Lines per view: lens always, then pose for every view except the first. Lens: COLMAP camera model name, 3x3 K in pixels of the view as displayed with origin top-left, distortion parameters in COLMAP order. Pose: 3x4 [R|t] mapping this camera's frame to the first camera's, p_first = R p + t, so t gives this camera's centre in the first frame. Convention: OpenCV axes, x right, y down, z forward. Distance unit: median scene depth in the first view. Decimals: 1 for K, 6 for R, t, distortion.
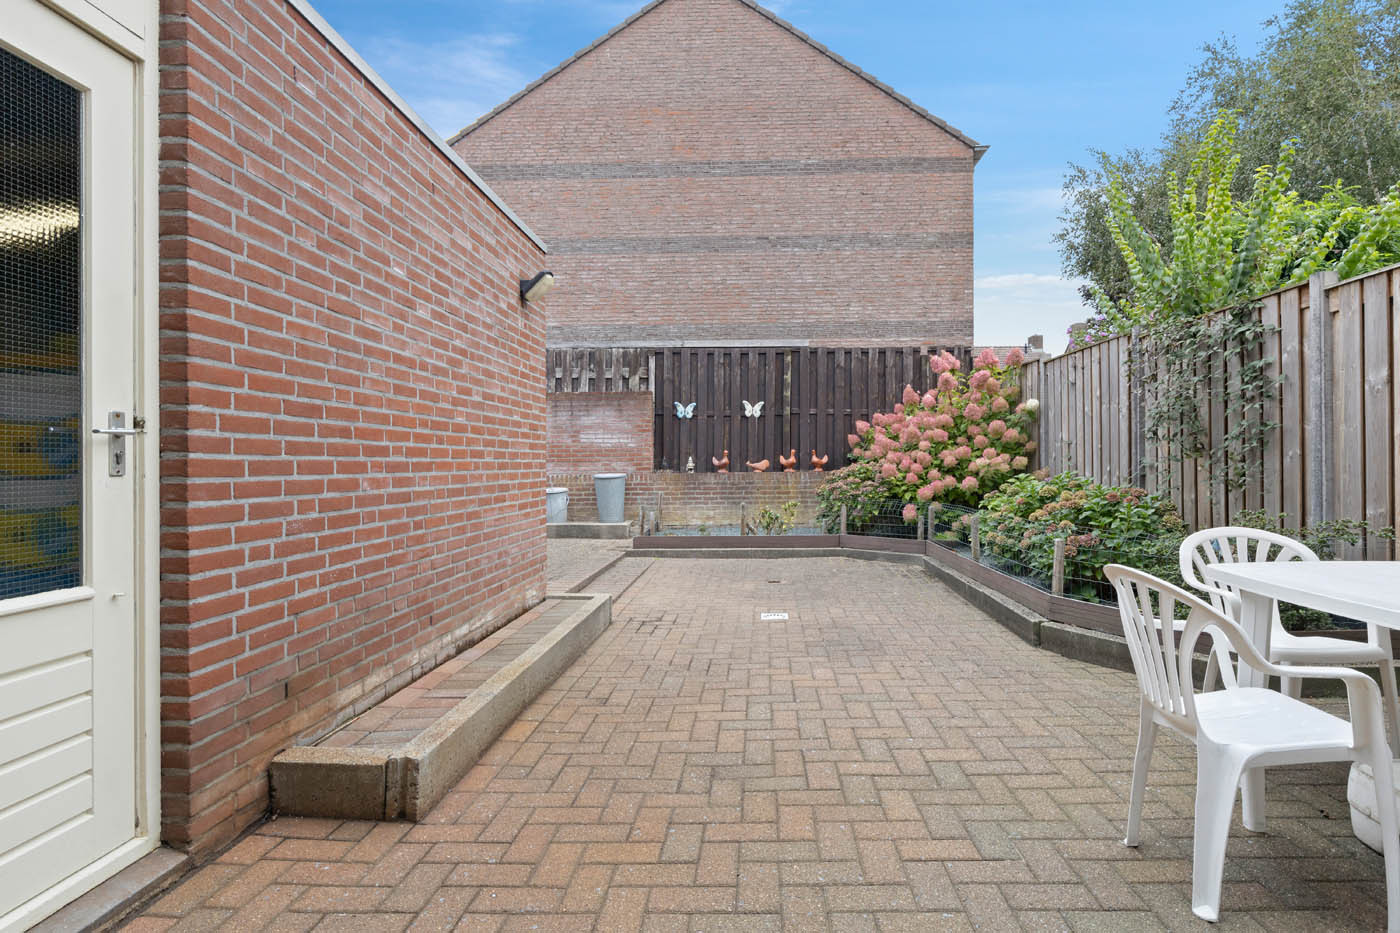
lens RADIAL K [[705.9, 0, 752.3], [0, 705.9, 463.1], [0, 0, 1]] dist [0.000152, -0.000234]
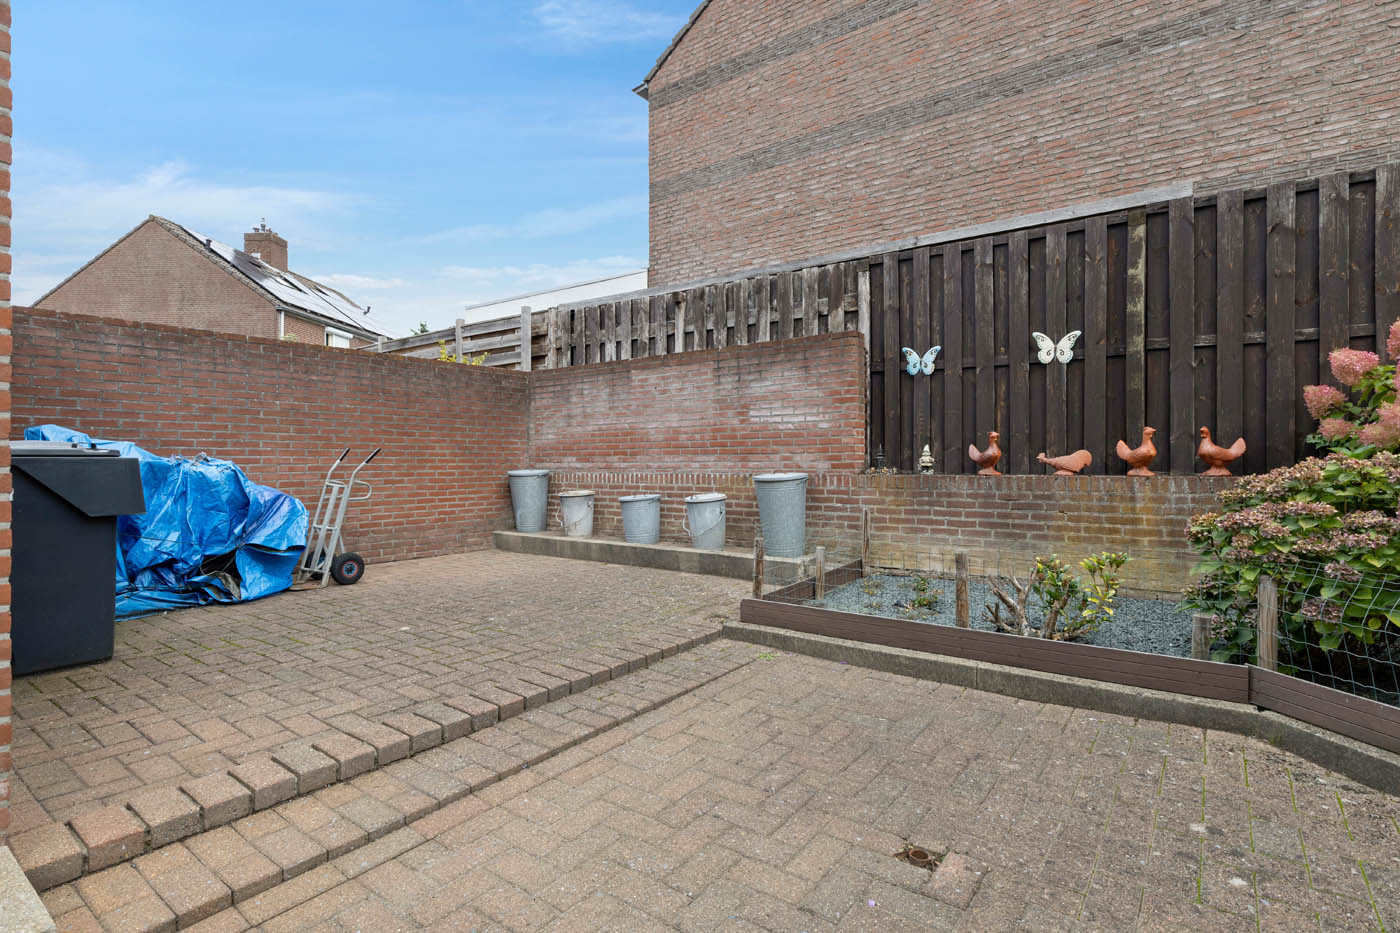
lens RADIAL K [[673.9, 0, 723.0], [0, 673.9, 453.7], [0, 0, 1]] dist [-0.003015, -0.000455]
pose [[0.815853, 0.000401, -0.578259, 0.084563], [-0.003579, 0.999984, -0.004356, 0.000878], [0.578248, 0.005623, 0.815842, 0.484000]]
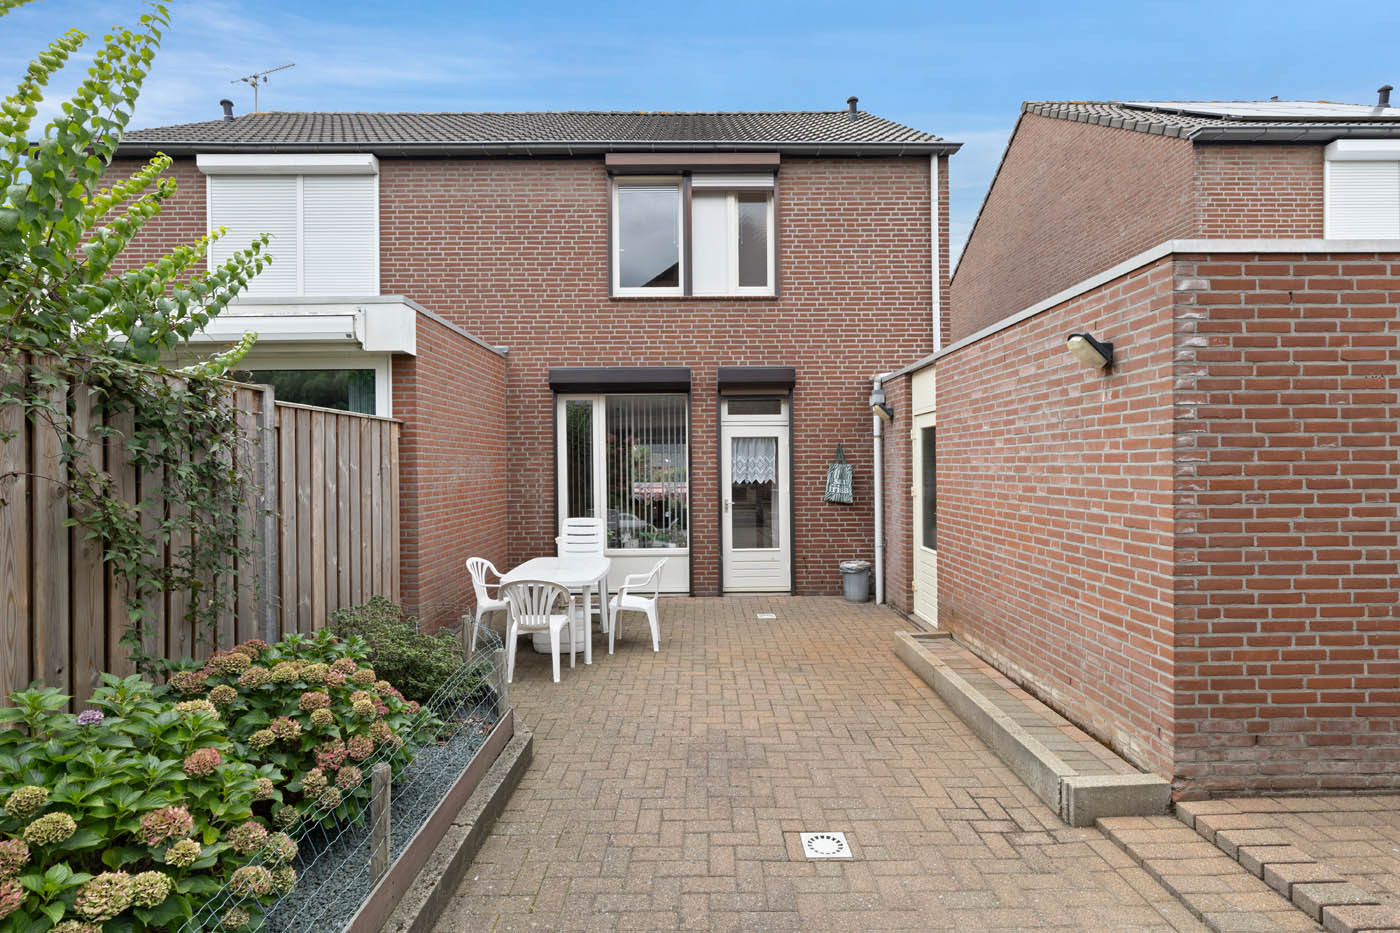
lens RADIAL K [[695.6, 0, 699.7], [0, 695.6, 465.1], [0, 0, 1]] dist [-0.001501, 0.000320]
pose [[-0.999778, 0.015723, -0.014011, 0.074265], [0.015723, 0.999876, 0.000055, -0.057876], [0.014011, -0.000165, -0.999902, 0.836314]]
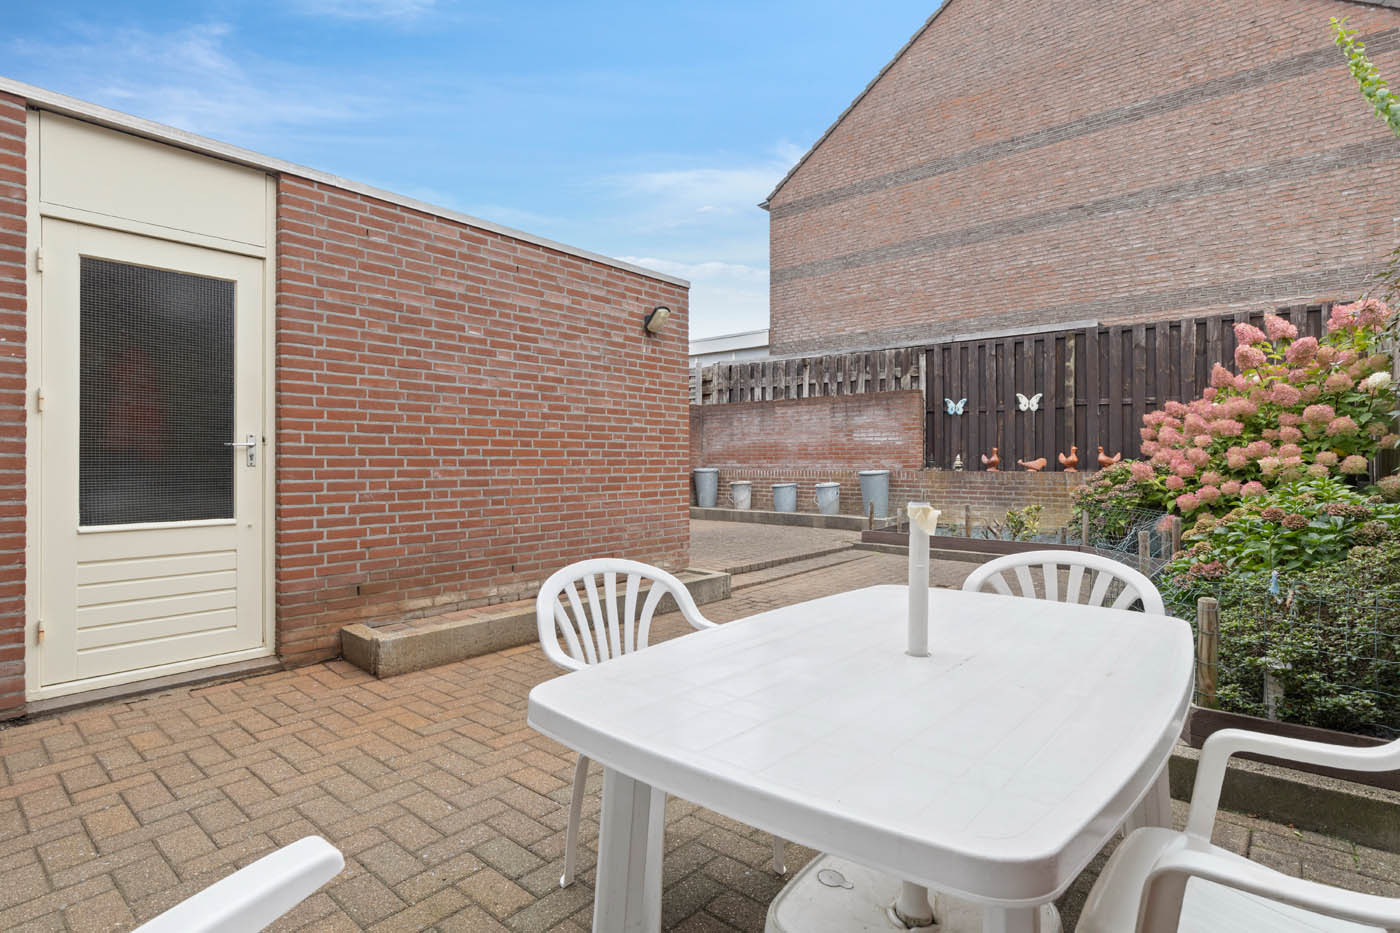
lens RADIAL K [[694.7, 0, 723.5], [0, 694.7, 458.2], [0, 0, 1]] dist [-0.001734, -0.000385]
pose [[0.778632, 0.005764, -0.627454, 0.259737], [-0.006403, 0.999979, 0.001240, -0.002841], [0.627448, 0.003052, 0.778652, 0.054149]]
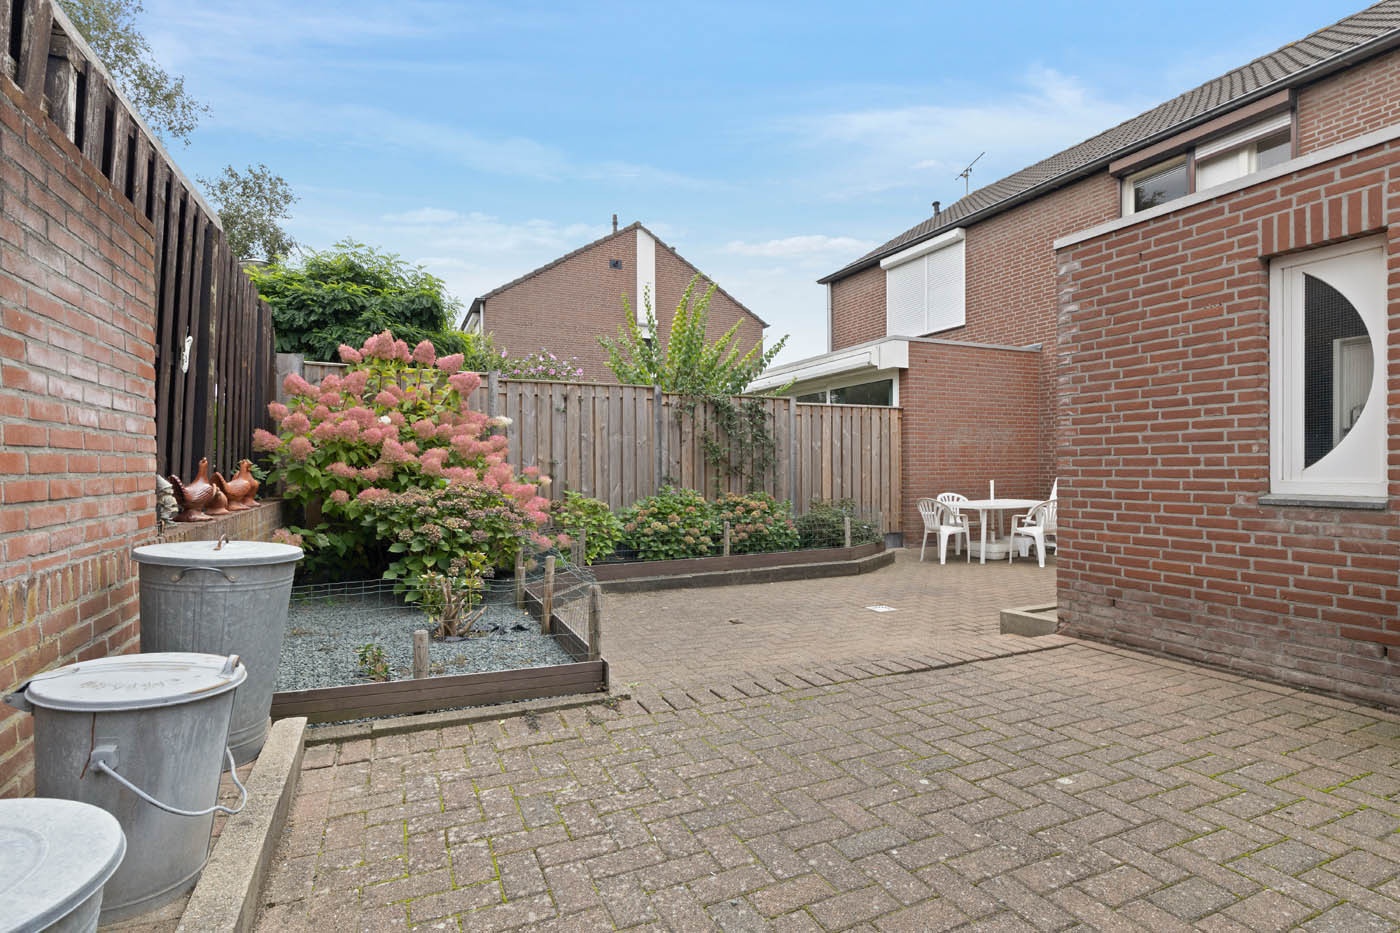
lens RADIAL K [[715.9, 0, 701.5], [0, 715.9, 468.4], [0, 0, 1]] dist [0.001955, -0.000419]
pose [[-0.410979, 0.011992, 0.911566, -0.483503], [0.006550, 0.999927, -0.010202, -0.005050], [-0.911621, 0.001778, -0.411027, 0.925163]]
